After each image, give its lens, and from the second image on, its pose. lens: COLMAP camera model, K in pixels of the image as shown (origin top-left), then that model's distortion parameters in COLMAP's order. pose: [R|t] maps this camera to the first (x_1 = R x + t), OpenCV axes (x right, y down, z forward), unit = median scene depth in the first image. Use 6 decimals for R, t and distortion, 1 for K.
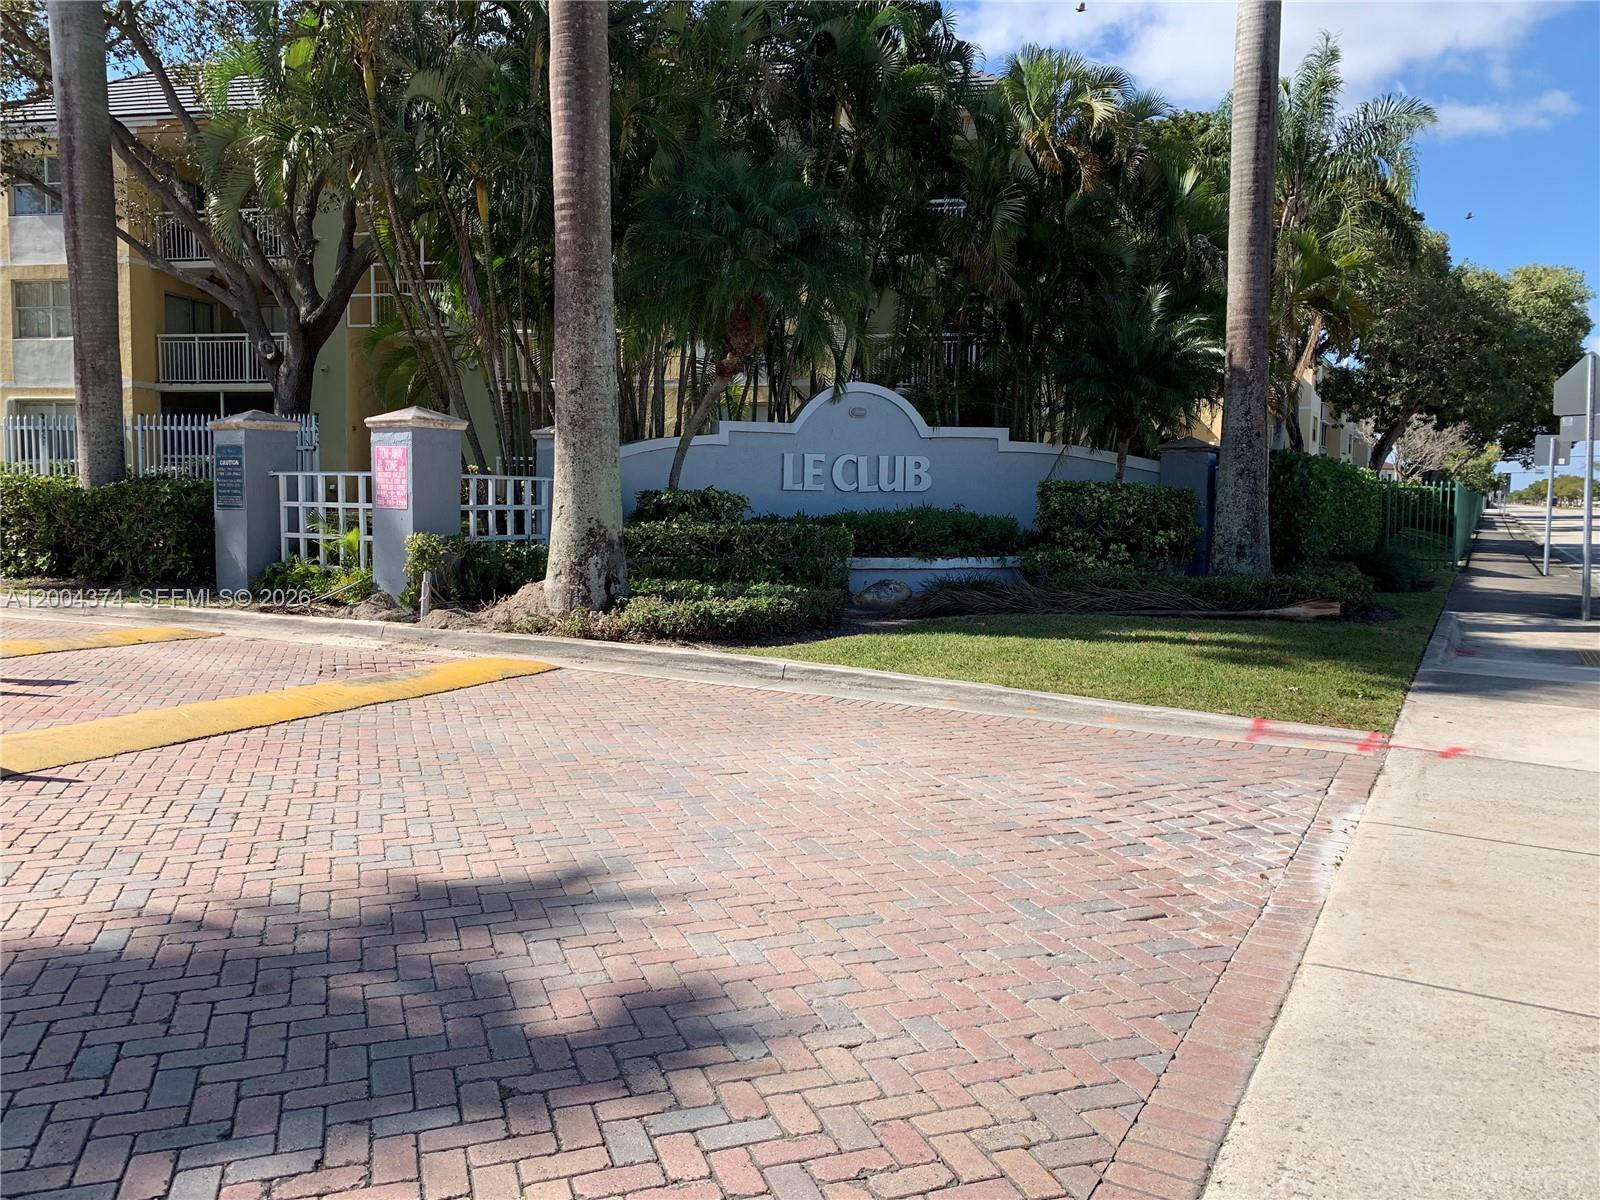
lens RADIAL K [[1242.4, 0, 803.7], [0, 1242.4, 593.1], [0, 0, 1]] dist [0.111529, -0.263050]
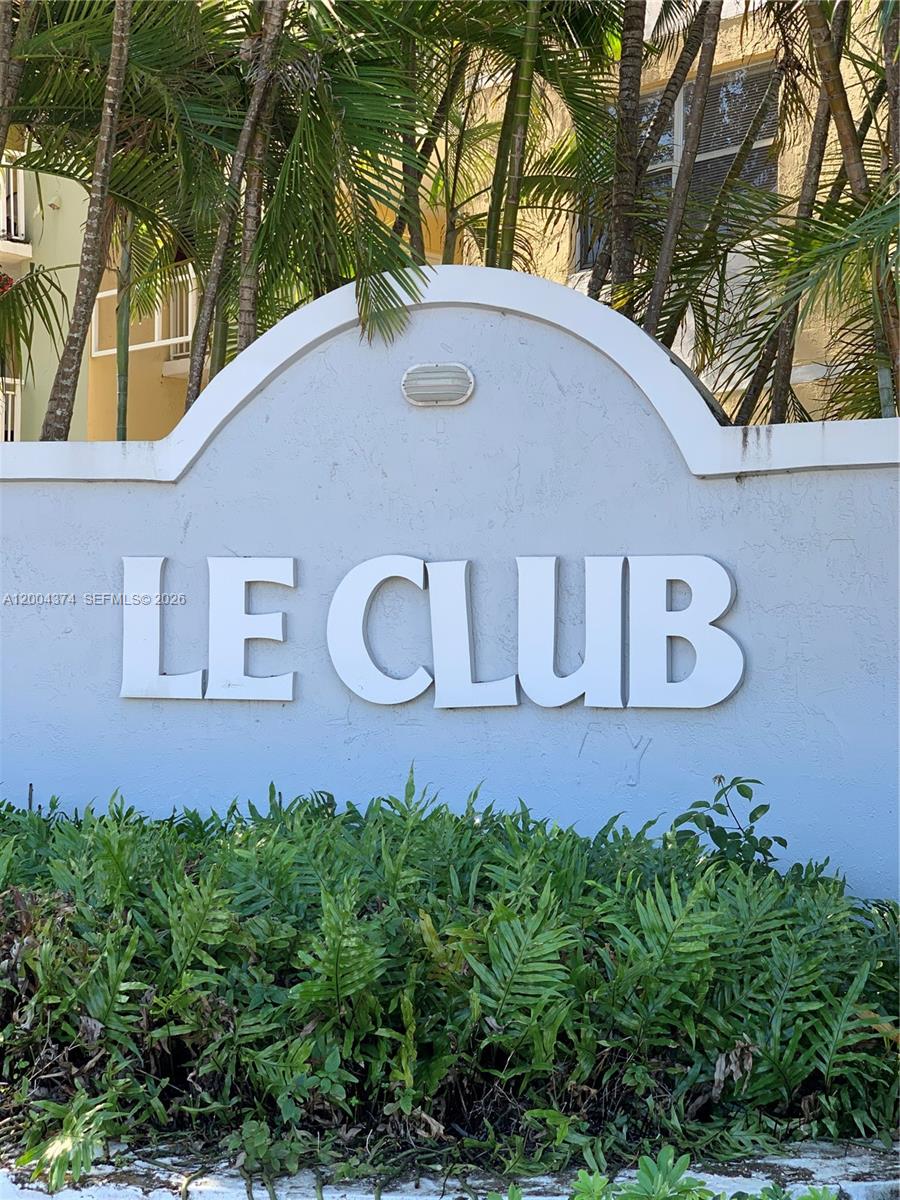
lens RADIAL K [[1825.9, 0, 446.1], [0, 1825.9, 600.5], [0, 0, 1]] dist [0.143903, -0.631495]
pose [[0.842962, -0.017095, -0.537702, 0.243446], [-0.046274, 0.993487, -0.104130, -0.065654], [0.535980, 0.112660, 0.836680, 0.705950]]
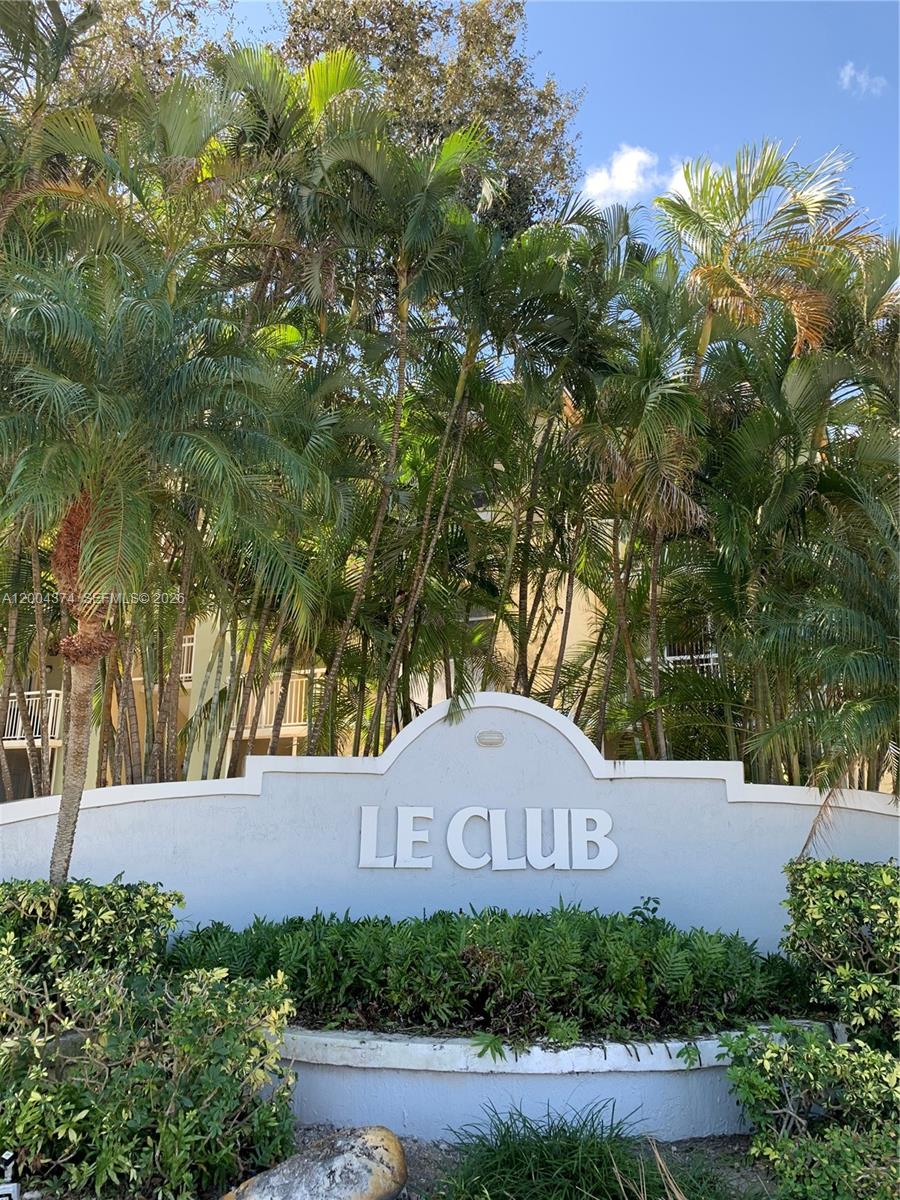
lens RADIAL K [[979.9, 0, 450.0], [0, 979.9, 600.0], [0, 0, 1]] dist [0.029538, -0.003842]
pose [[0.974814, -0.053892, -0.216410, 0.136814], [-0.015672, 0.951413, -0.307520, -0.059598], [0.222468, 0.303166, 0.926606, 0.516732]]
